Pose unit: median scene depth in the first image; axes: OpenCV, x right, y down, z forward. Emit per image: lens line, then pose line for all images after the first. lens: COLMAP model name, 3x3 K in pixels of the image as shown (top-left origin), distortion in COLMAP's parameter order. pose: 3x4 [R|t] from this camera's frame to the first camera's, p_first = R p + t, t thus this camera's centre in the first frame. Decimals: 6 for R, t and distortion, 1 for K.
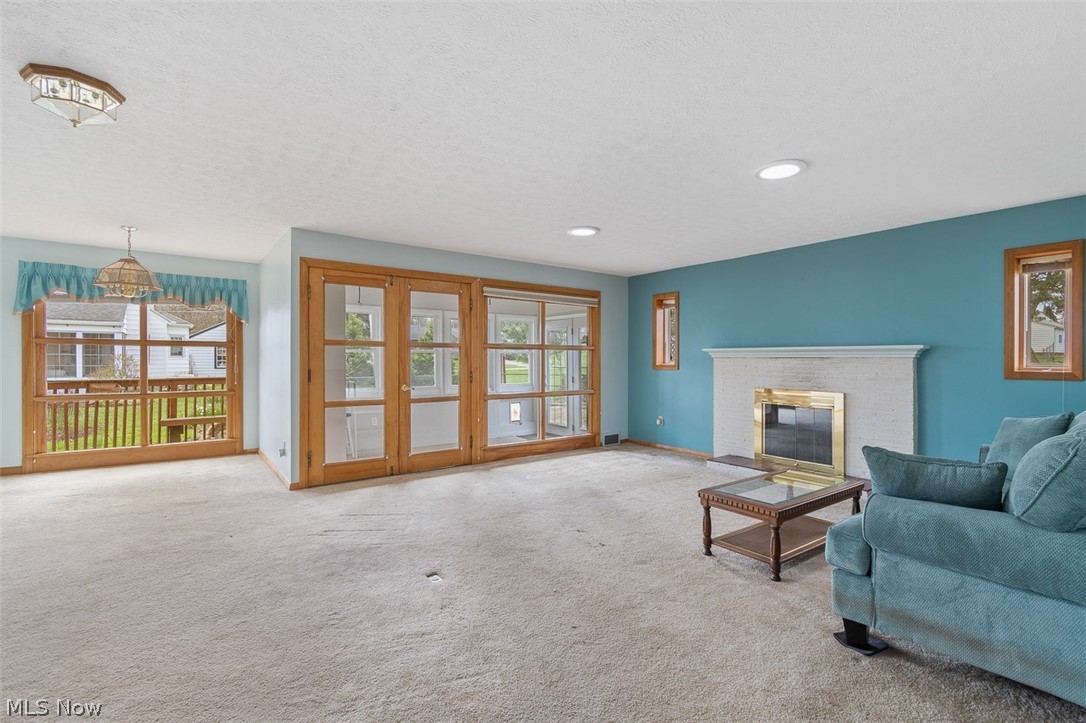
lens RADIAL K [[490.9, 0, 539.1], [0, 490.9, 357.1], [0, 0, 1]] dist [0.001538, -0.001214]
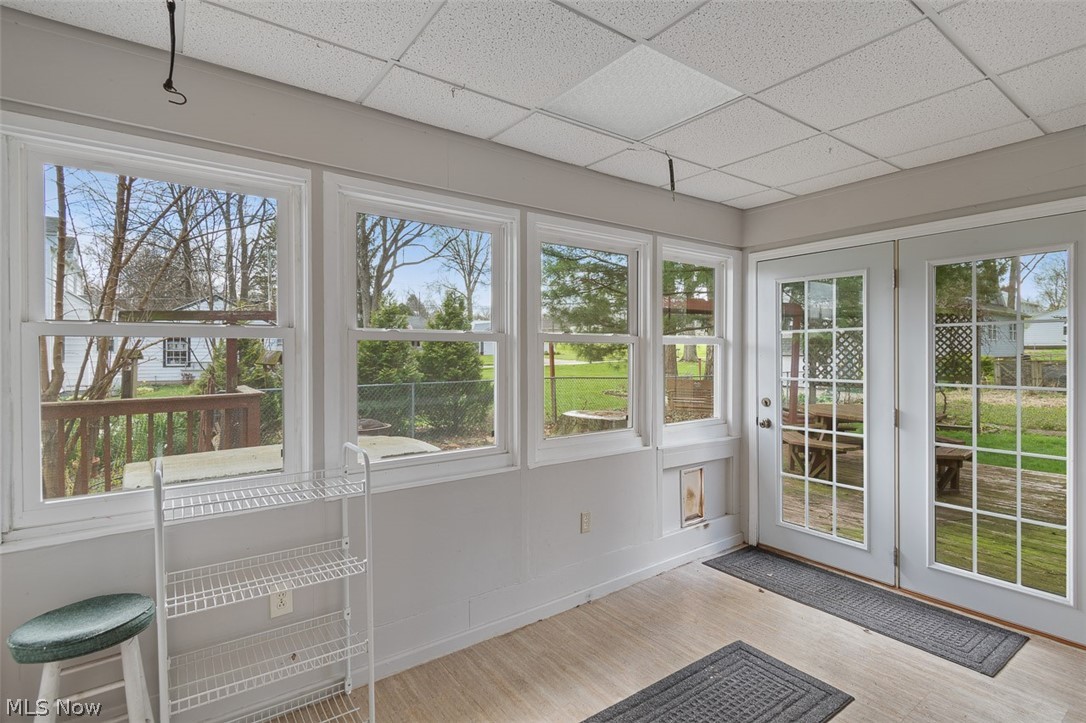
lens RADIAL K [[521.5, 0, 570.9], [0, 521.5, 357.0], [0, 0, 1]] dist [-0.019576, 0.000480]
pose [[0.999120, -0.001700, 0.041903, -0.285121], [0.001291, 0.999951, 0.009769, -0.002484], [-0.041917, -0.009706, 0.999074, 1.049550]]
